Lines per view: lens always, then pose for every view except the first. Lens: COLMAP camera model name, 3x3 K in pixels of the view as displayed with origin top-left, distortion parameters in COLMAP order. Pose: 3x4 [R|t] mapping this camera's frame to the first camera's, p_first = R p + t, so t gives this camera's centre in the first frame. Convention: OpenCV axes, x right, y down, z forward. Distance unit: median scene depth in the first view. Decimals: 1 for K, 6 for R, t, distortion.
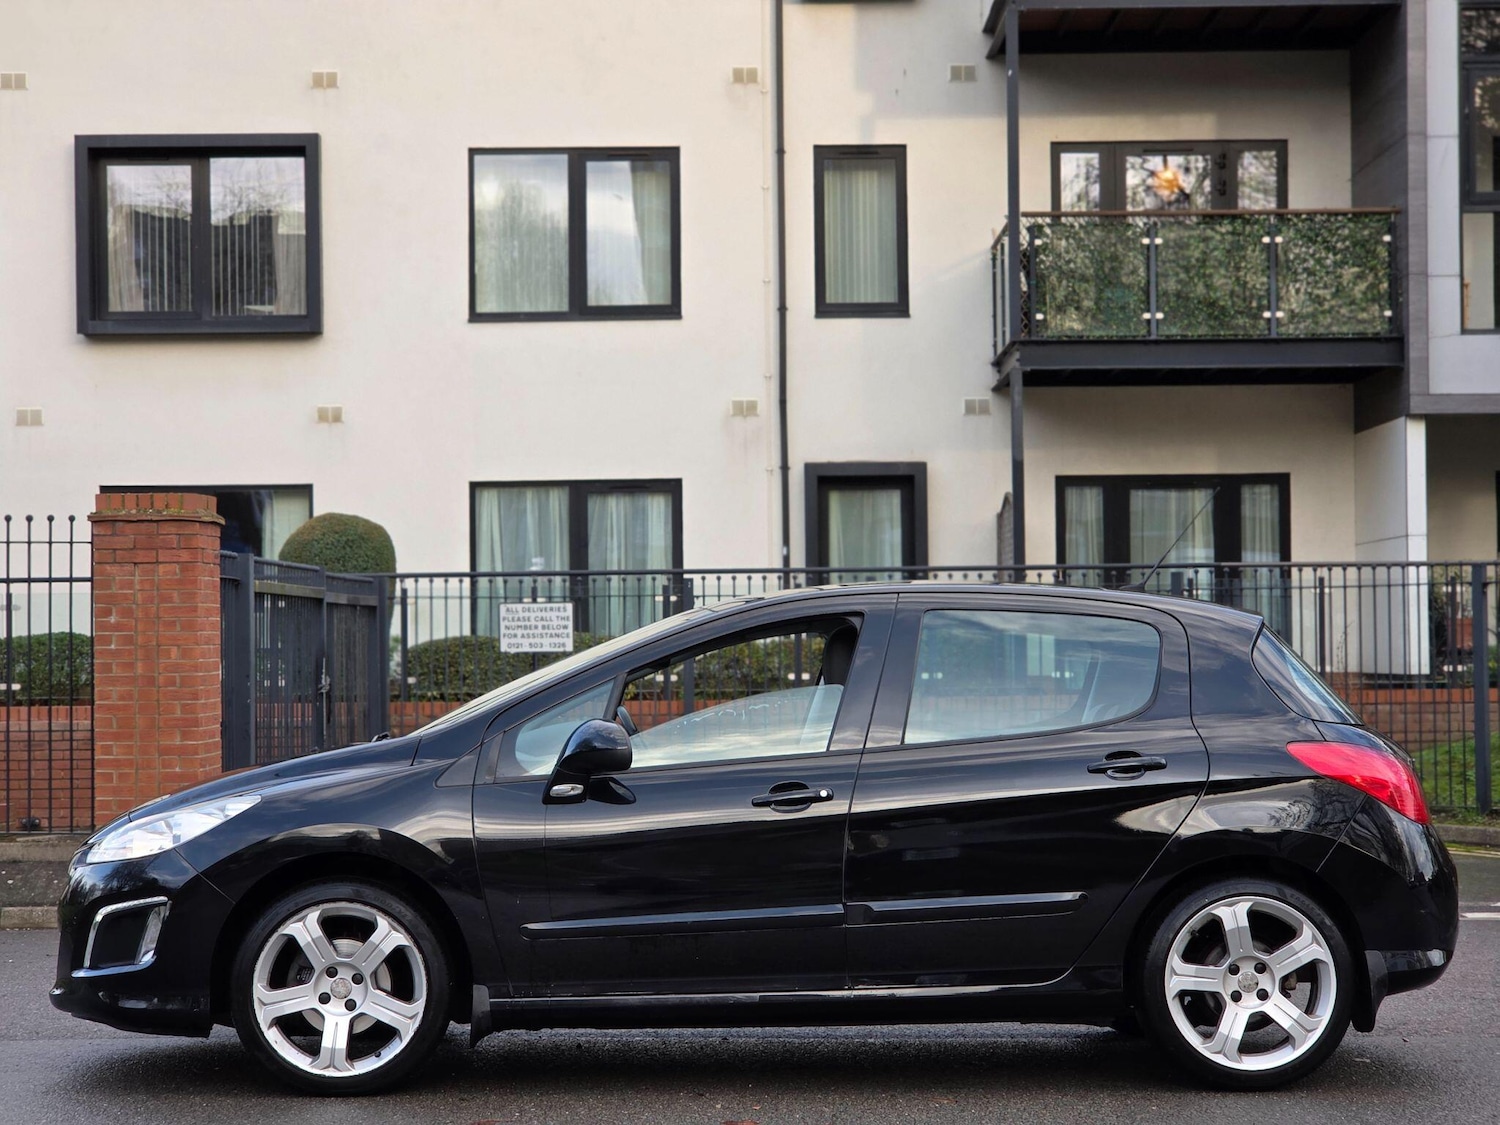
lens RADIAL K [[4216.9, 0, 750.0], [0, 4216.9, 562.5], [0, 0, 1]] dist [-0.432691, 12.583722]
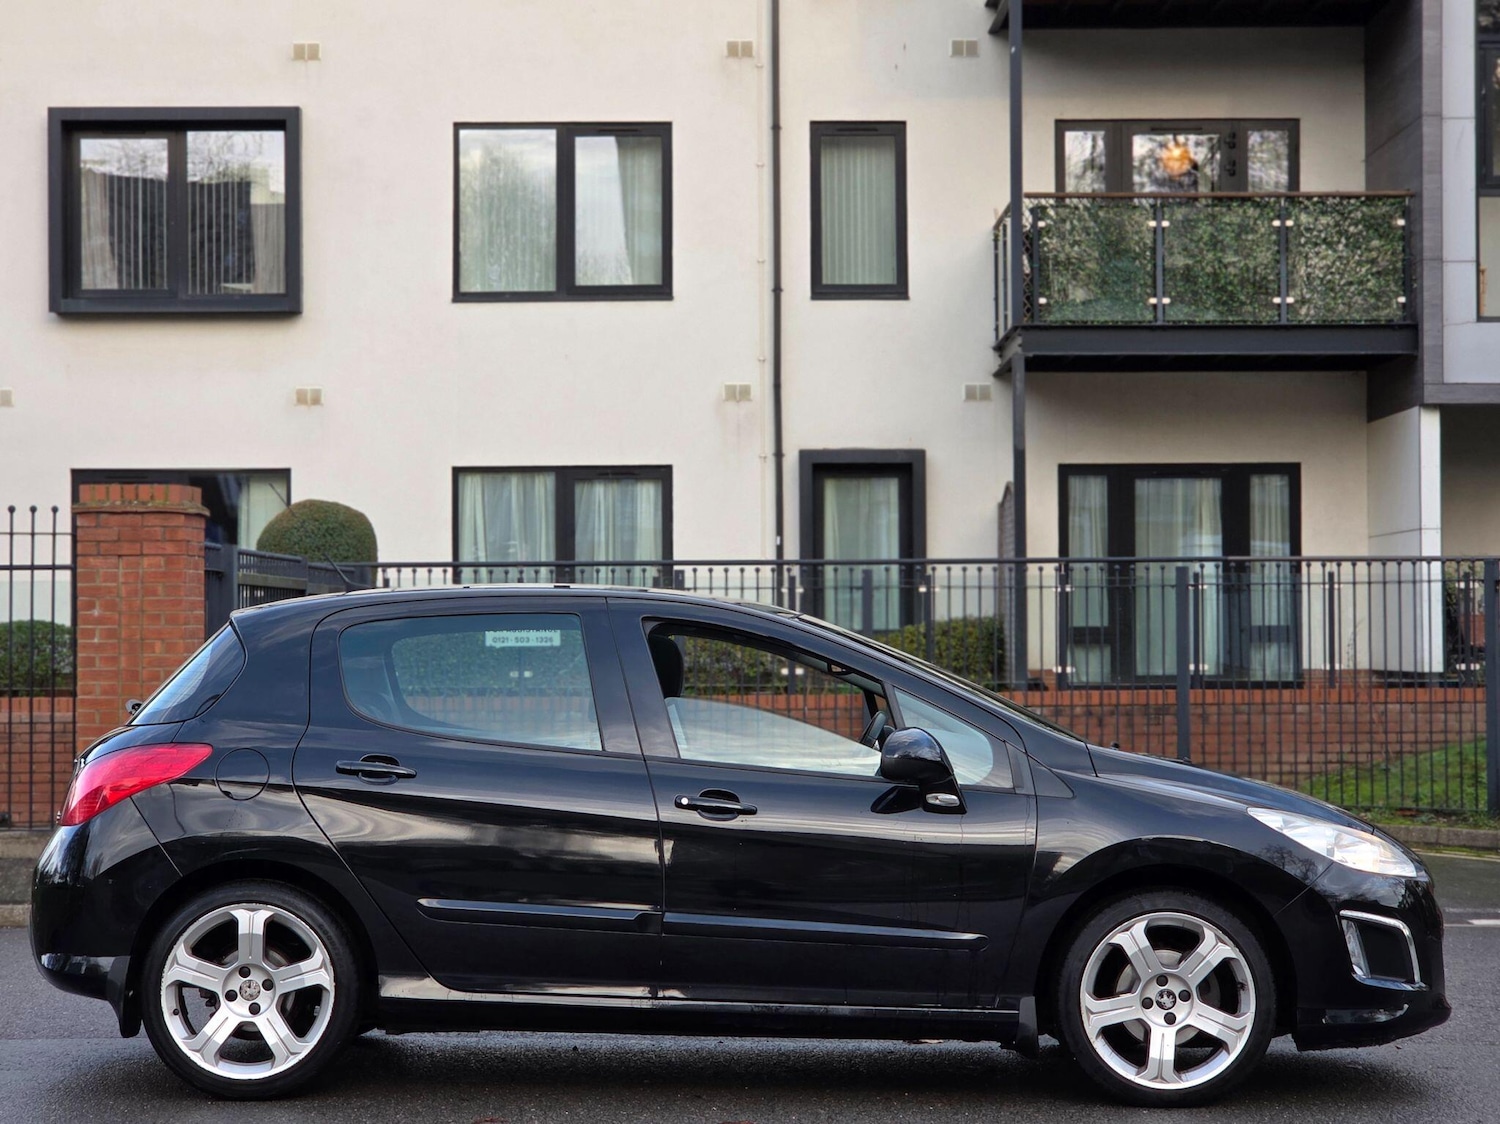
lens RADIAL K [[3921.4, 0, 750.0], [0, 3921.4, 562.0], [0, 0, 1]] dist [-0.537804, 11.390437]
pose [[0.999980, 0.005816, -0.002428, 0.003978], [-0.005836, 0.999946, -0.008594, 0.009846], [0.002378, 0.008608, 0.999960, 0.100878]]
